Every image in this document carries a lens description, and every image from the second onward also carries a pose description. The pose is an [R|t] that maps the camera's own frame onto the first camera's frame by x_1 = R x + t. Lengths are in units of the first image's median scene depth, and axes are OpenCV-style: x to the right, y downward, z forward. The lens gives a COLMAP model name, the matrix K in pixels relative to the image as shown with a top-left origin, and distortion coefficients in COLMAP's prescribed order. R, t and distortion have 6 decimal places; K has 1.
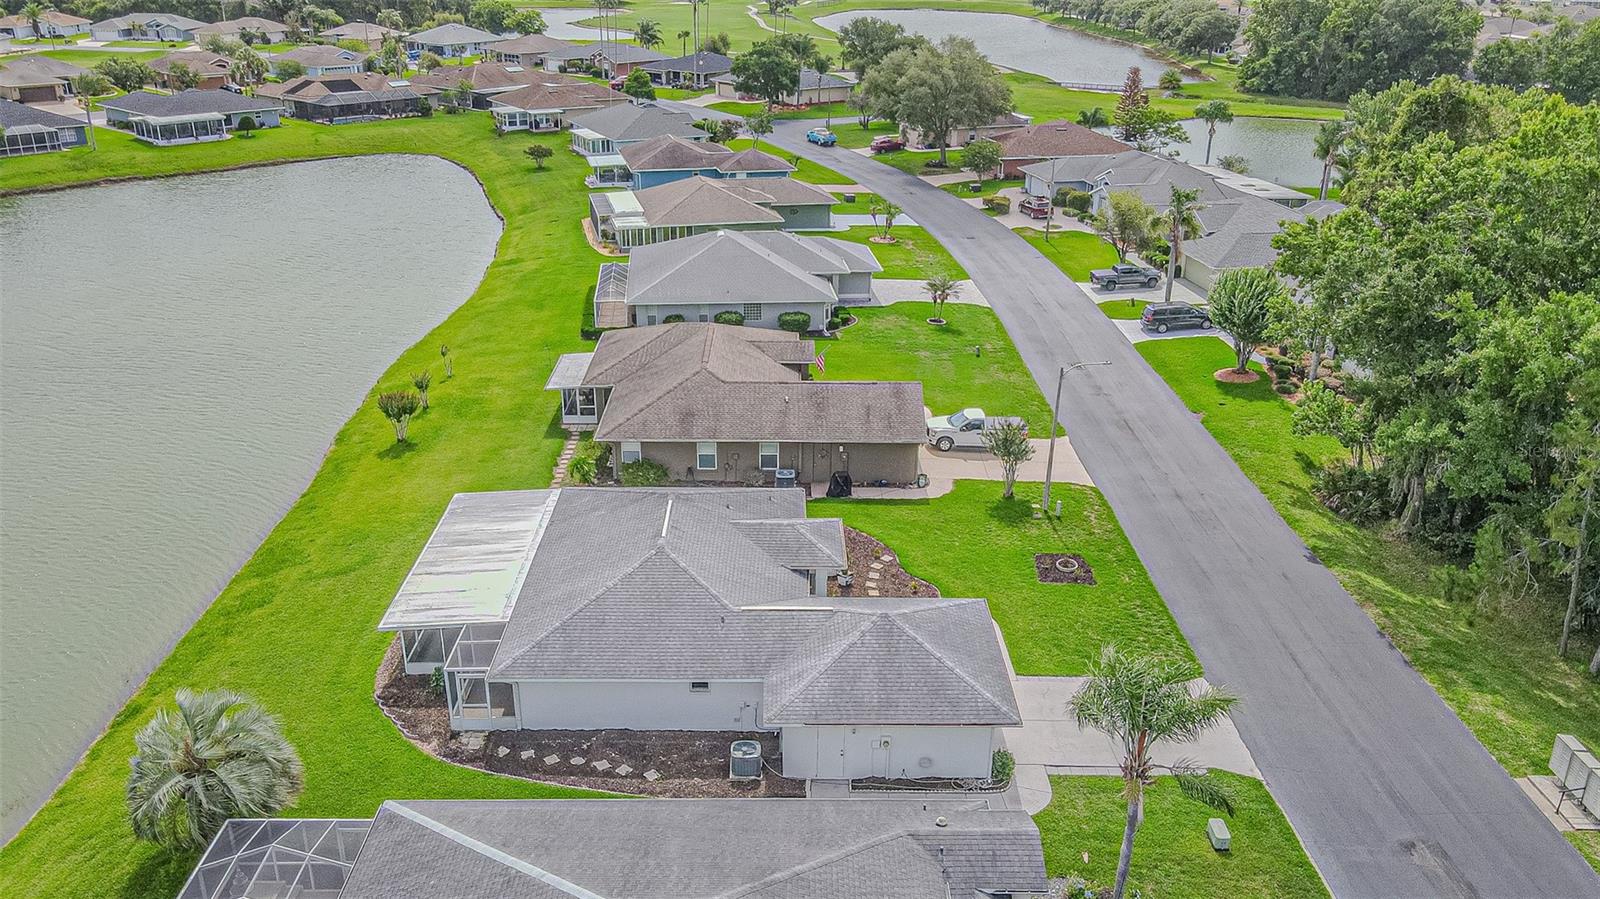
lens RADIAL K [[1240.0, 0, 805.2], [0, 1240.0, 454.0], [0, 0, 1]] dist [0.014483, 0.010737]
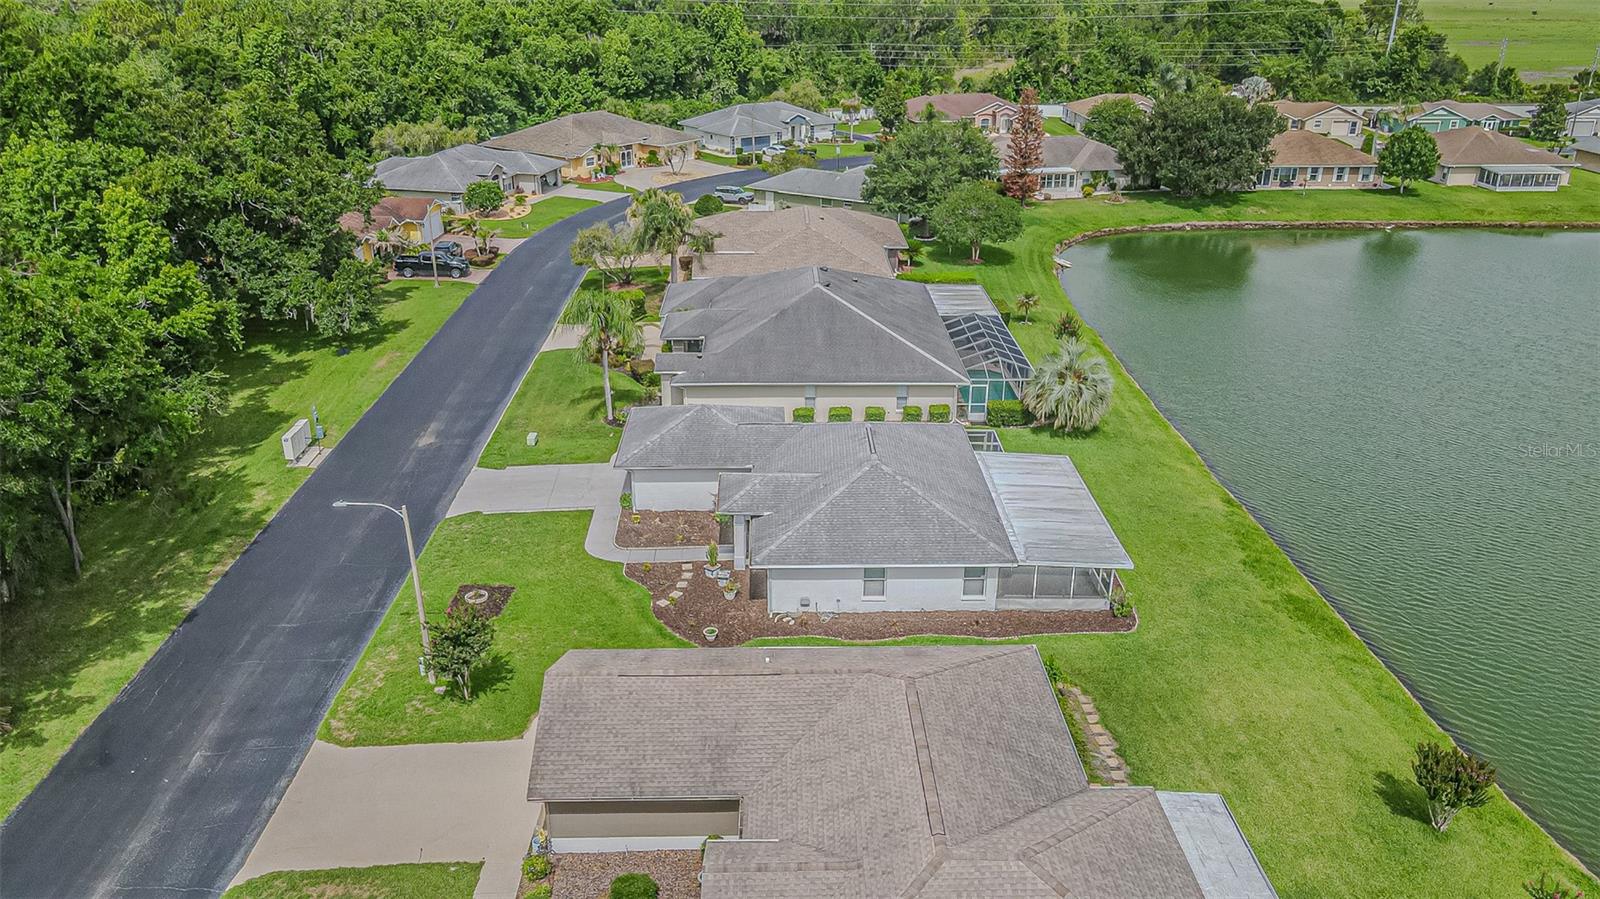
lens RADIAL K [[1193.7, 0, 804.9], [0, 1193.7, 451.3], [0, 0, 1]] dist [-0.003474, 0.038109]
pose [[-0.999693, -0.012346, -0.021494, -0.013347], [-0.023946, 0.704976, 0.708827, -0.404857], [0.006401, 0.709124, -0.705055, 0.978042]]
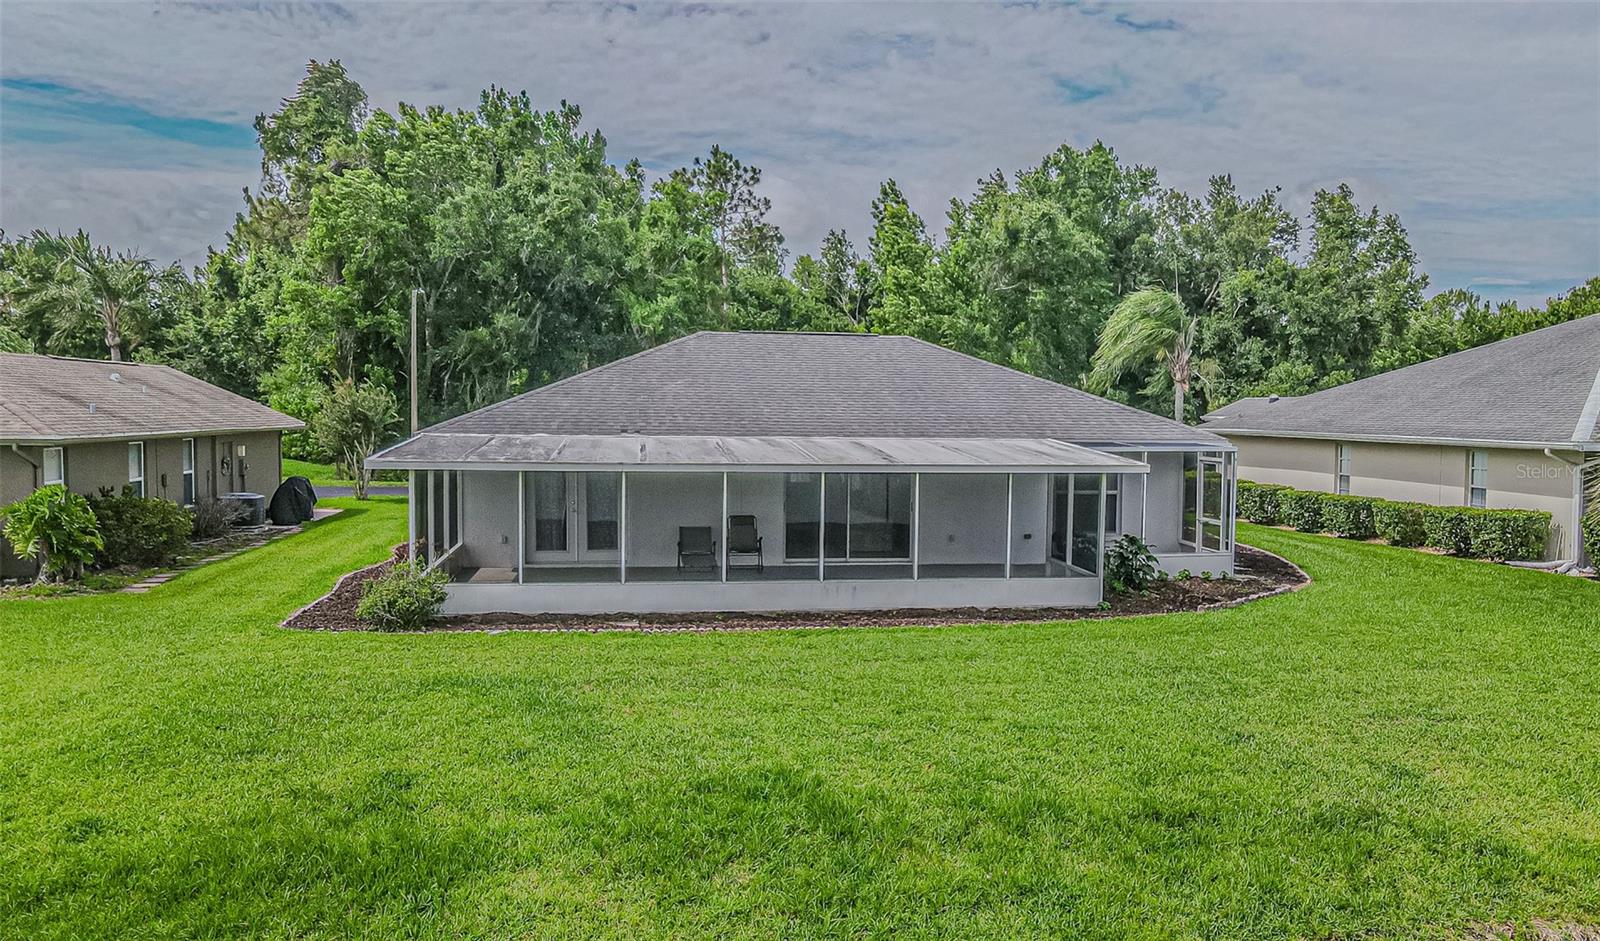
lens RADIAL K [[1253.6, 0, 842.5], [0, 1253.6, 427.0], [0, 0, 1]] dist [0.013446, 0.001986]
pose [[-0.148339, -0.028556, 0.988524, -0.384436], [0.368172, 0.926134, 0.082002, 0.026500], [-0.917848, 0.376112, -0.126868, 0.581022]]
